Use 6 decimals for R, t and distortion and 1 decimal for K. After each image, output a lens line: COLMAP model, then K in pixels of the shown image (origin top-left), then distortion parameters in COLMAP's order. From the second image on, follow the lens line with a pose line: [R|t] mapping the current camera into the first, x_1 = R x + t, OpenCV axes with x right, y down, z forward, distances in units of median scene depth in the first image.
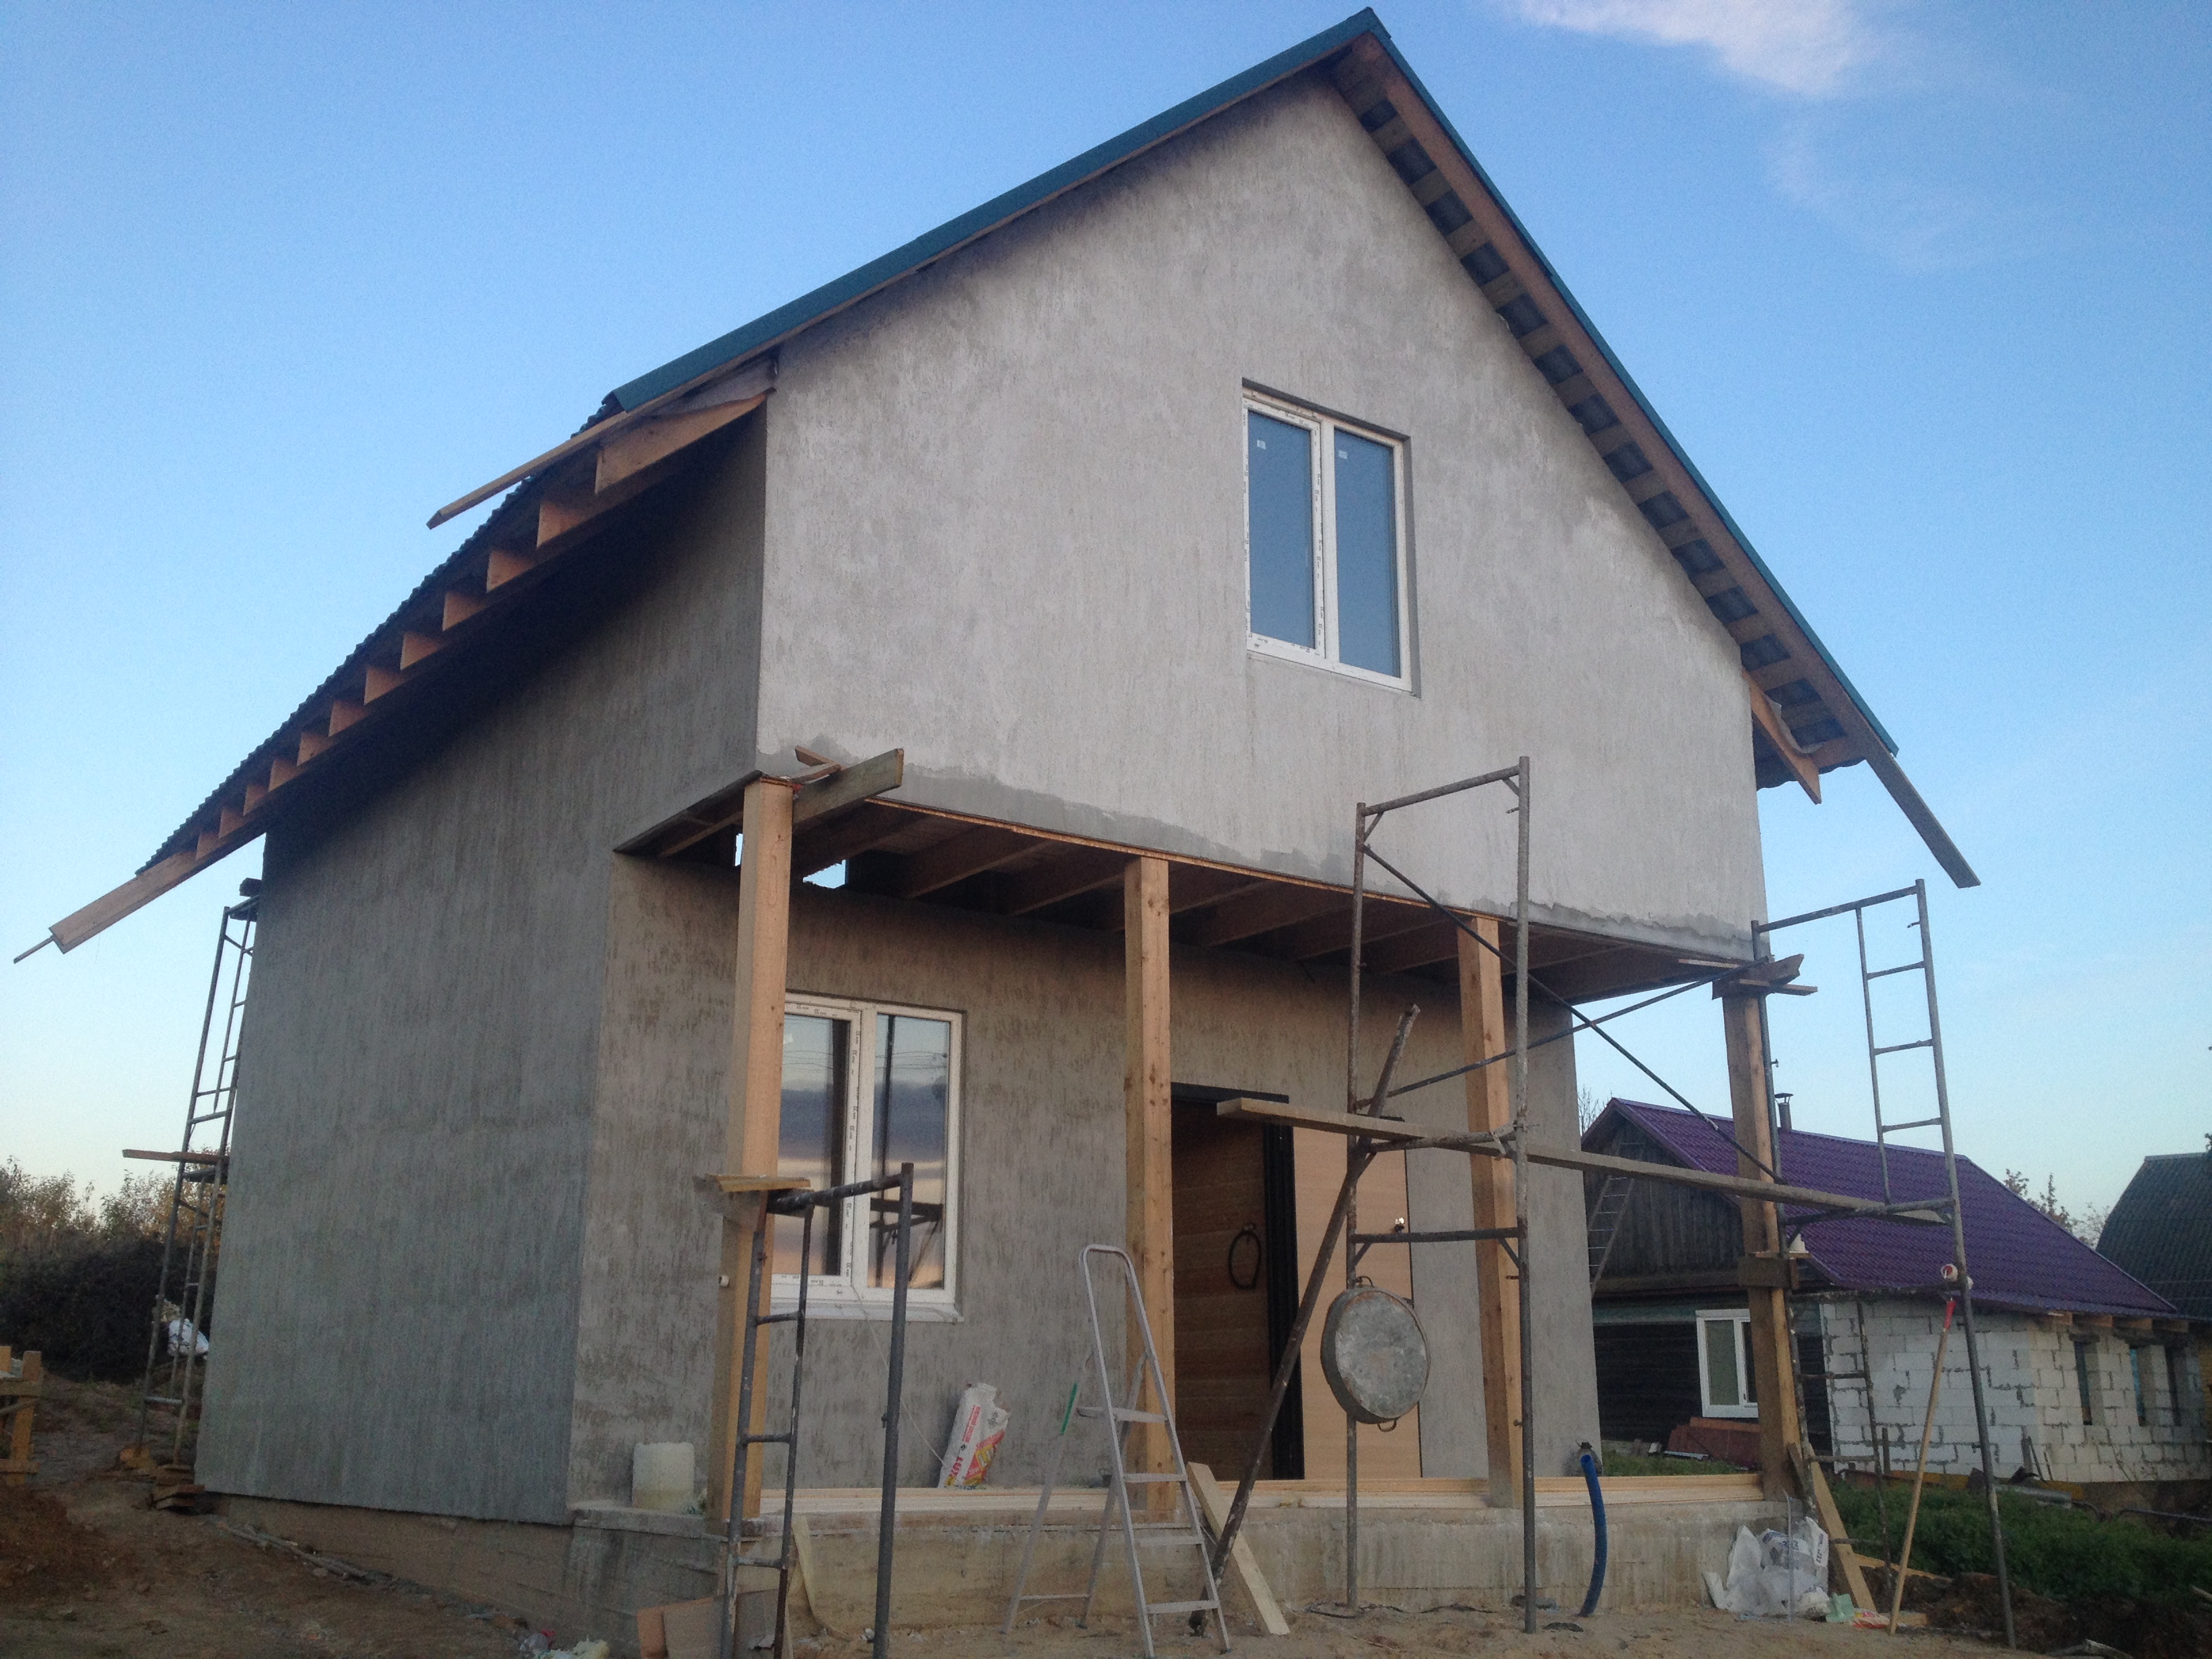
lens RADIAL K [[2134.4, 0, 1106.0], [0, 2134.4, 829.5], [0, 0, 1]] dist [0.181494, -0.479697]
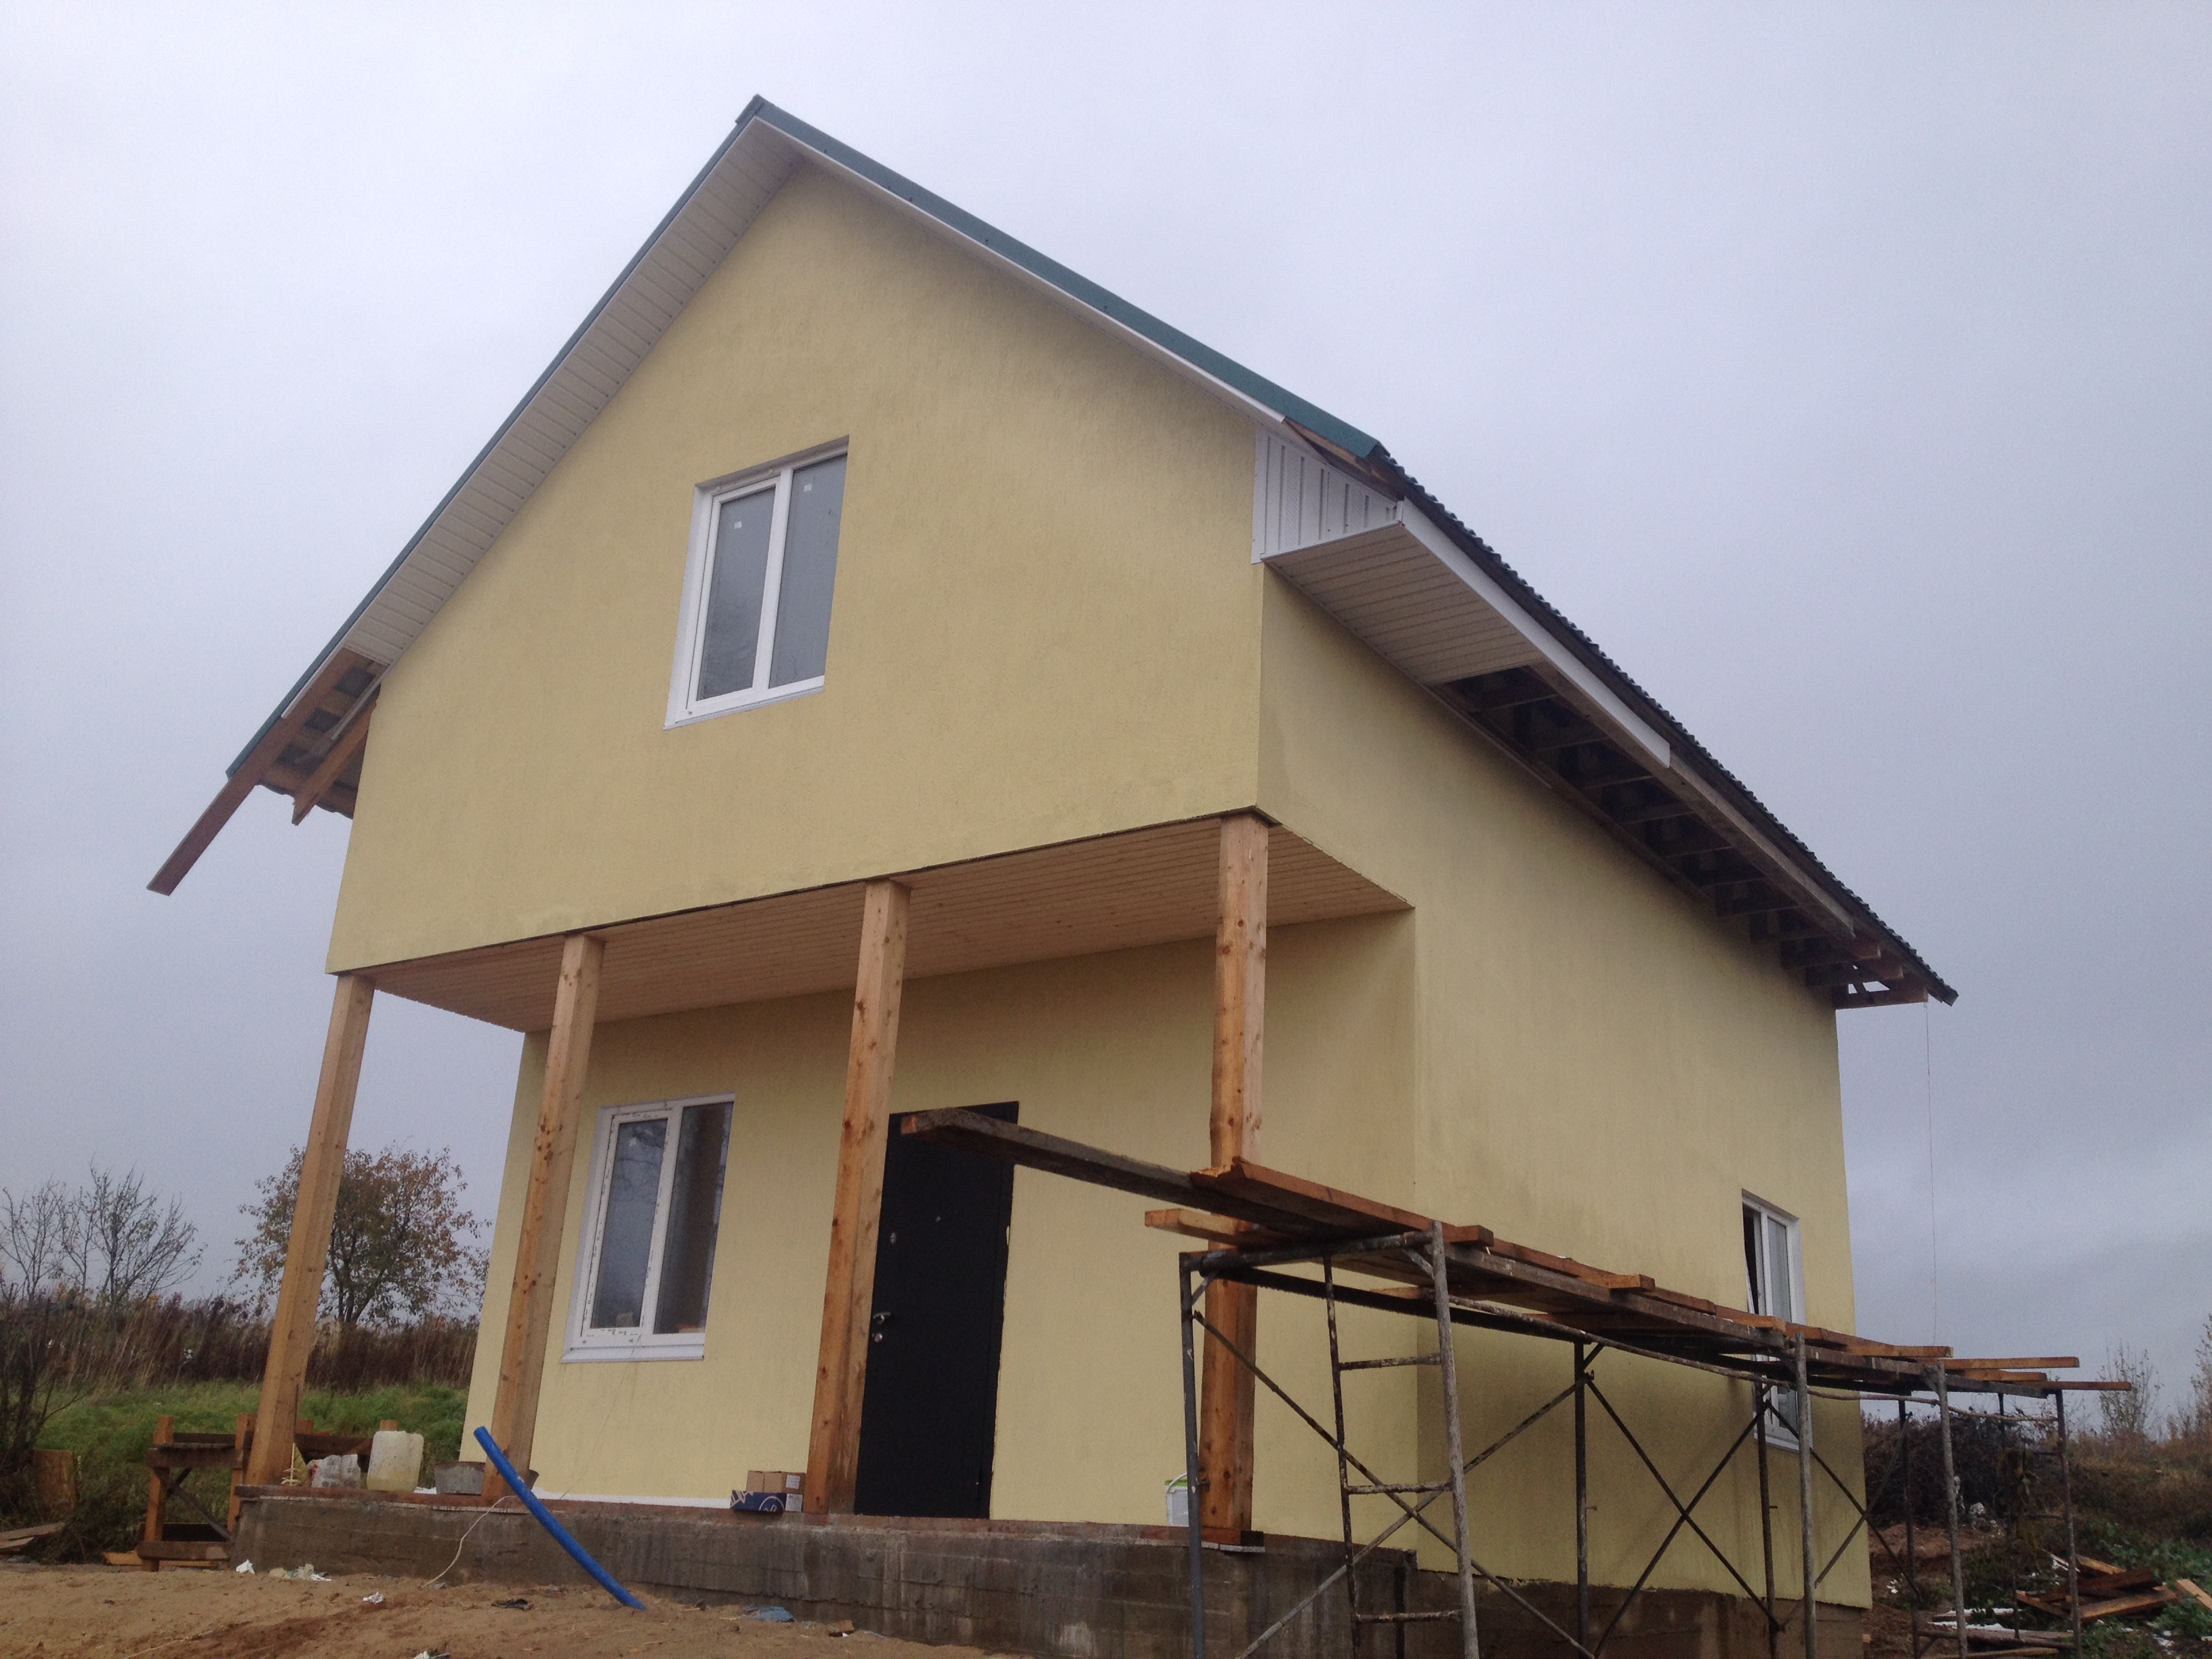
lens RADIAL K [[2134.4, 0, 1106.0], [0, 2134.4, 829.5], [0, 0, 1]] dist [0.181494, -0.479697]
pose [[0.324770, -0.298452, -0.897469, 1.010977], [0.198574, 0.949273, -0.243821, 0.255897], [0.924712, -0.099028, 0.367561, 0.719376]]
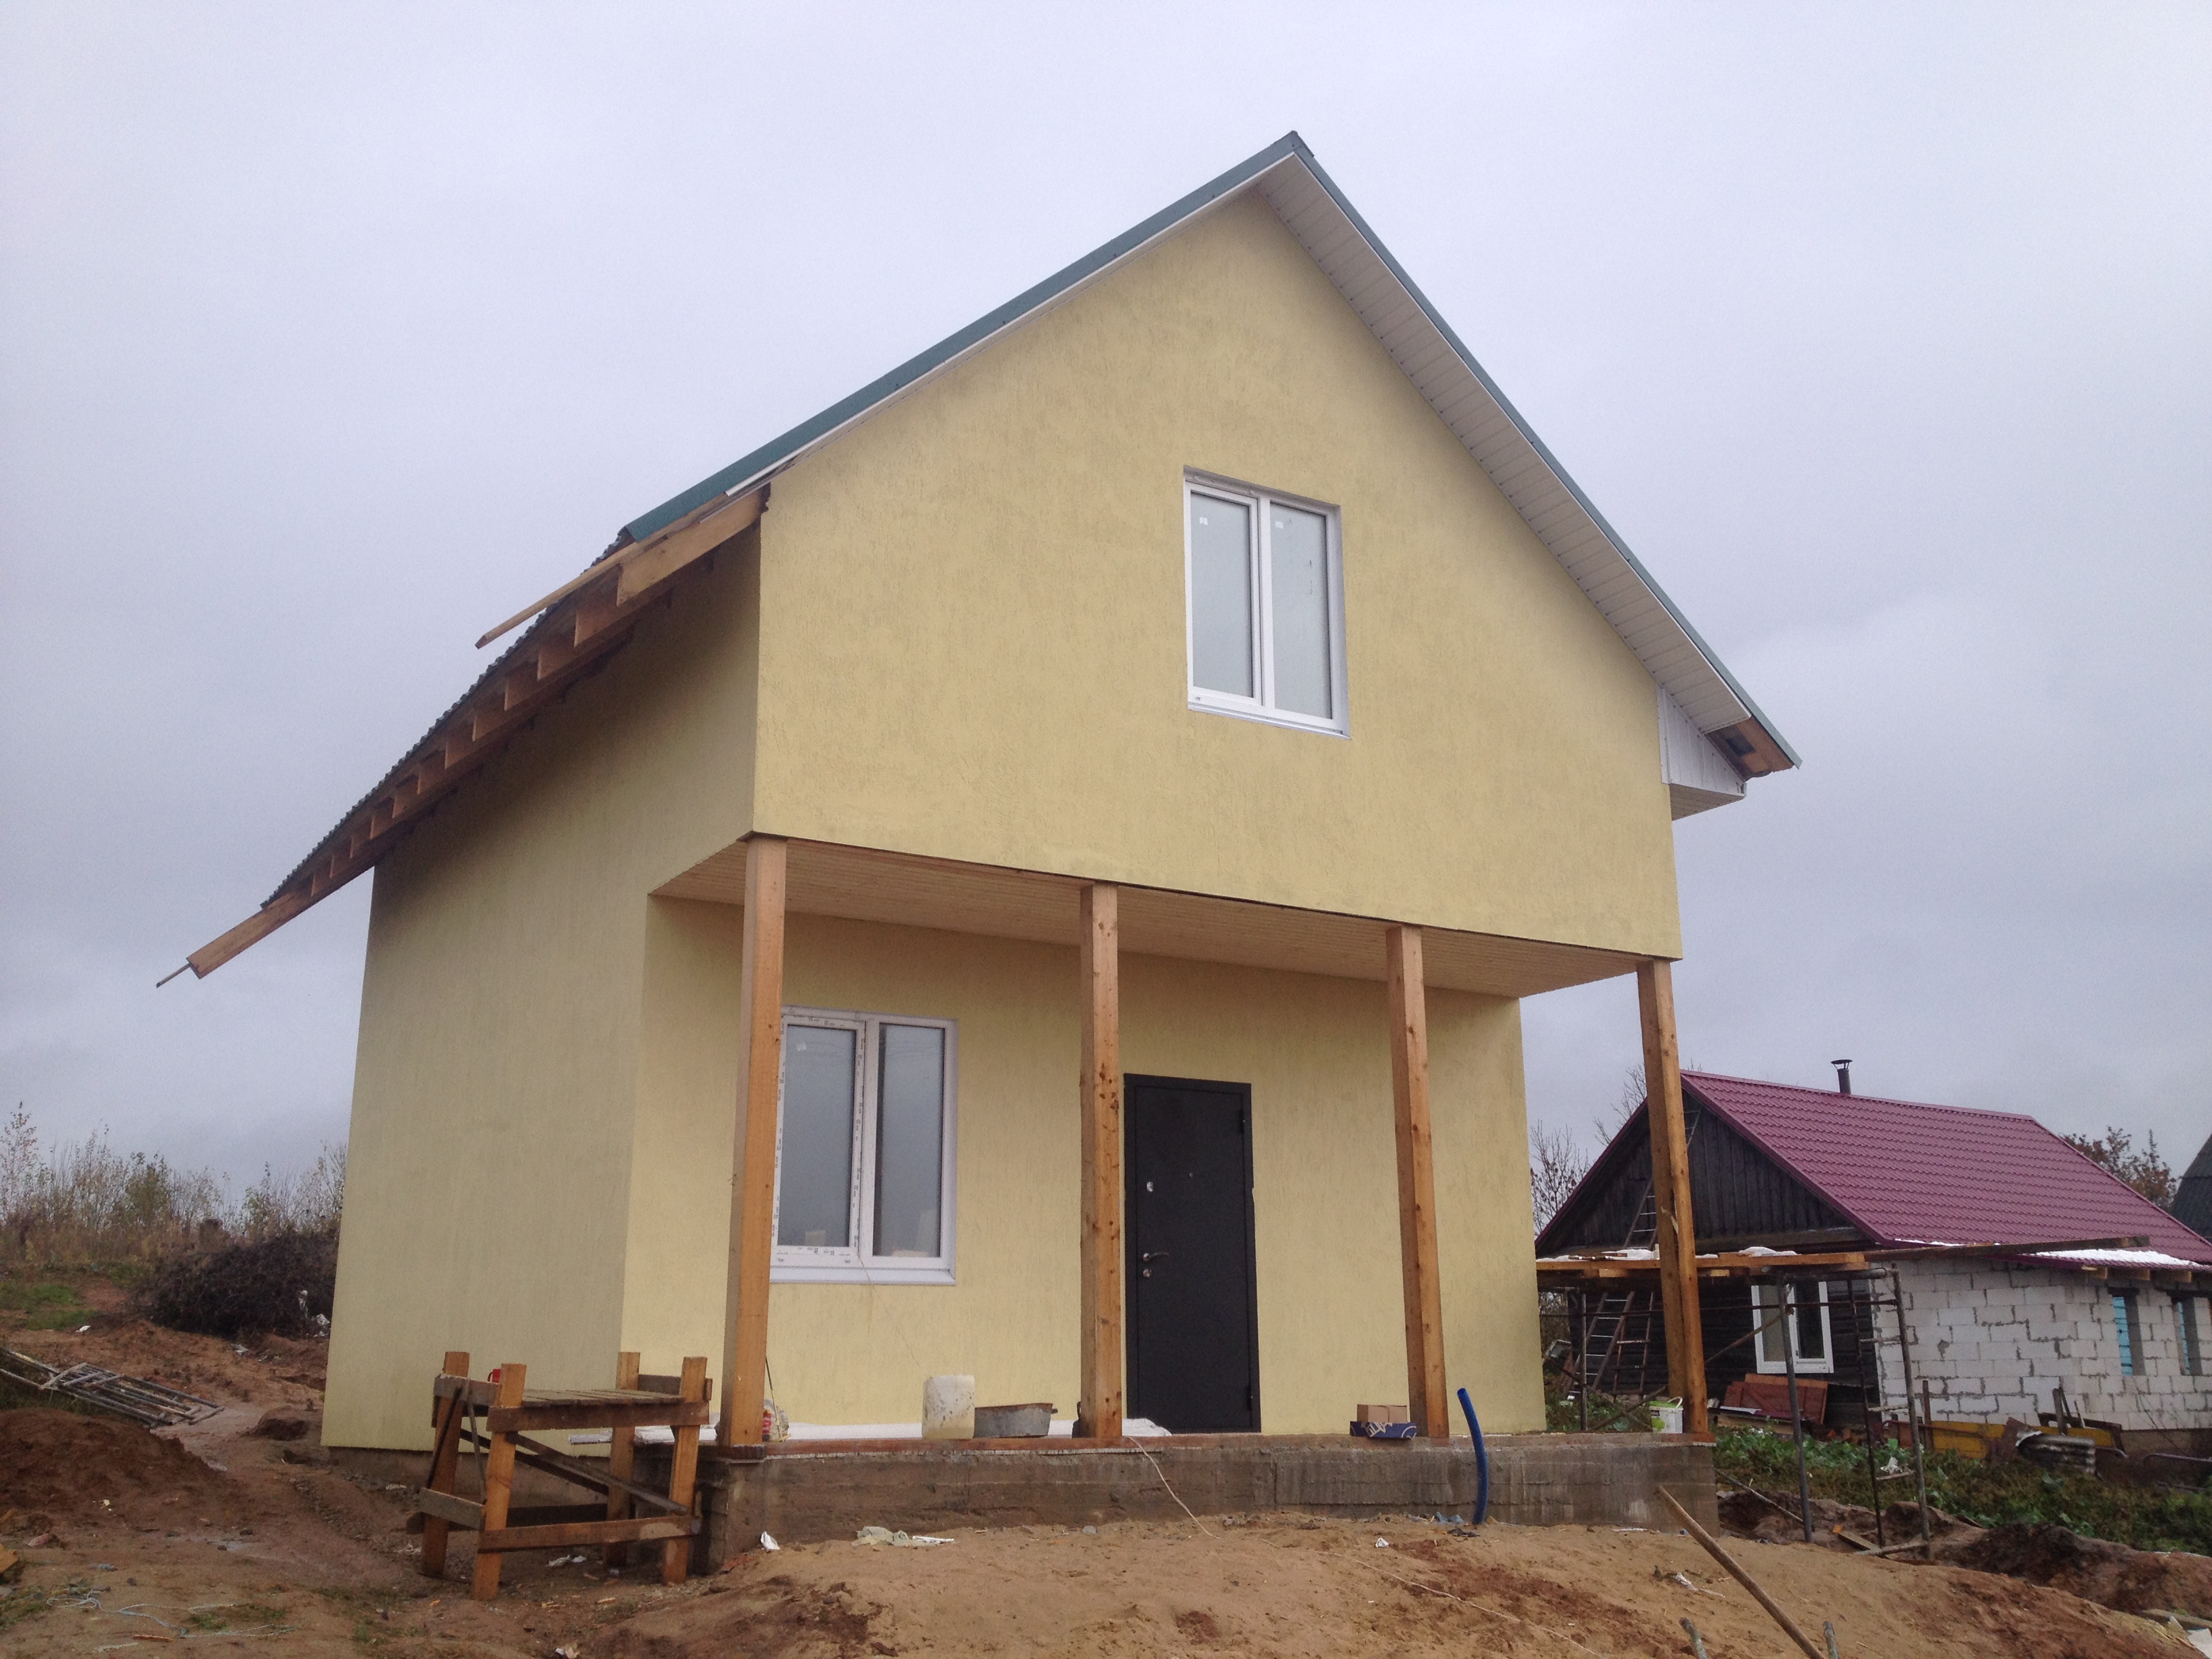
lens RADIAL K [[2134.4, 0, 1106.0], [0, 2134.4, 829.5], [0, 0, 1]] dist [0.181494, -0.479697]
pose [[0.998263, -0.026011, -0.052862, 0.074312], [0.026634, 0.999583, 0.011113, -0.027164], [0.052551, -0.012502, 0.998540, -0.147961]]
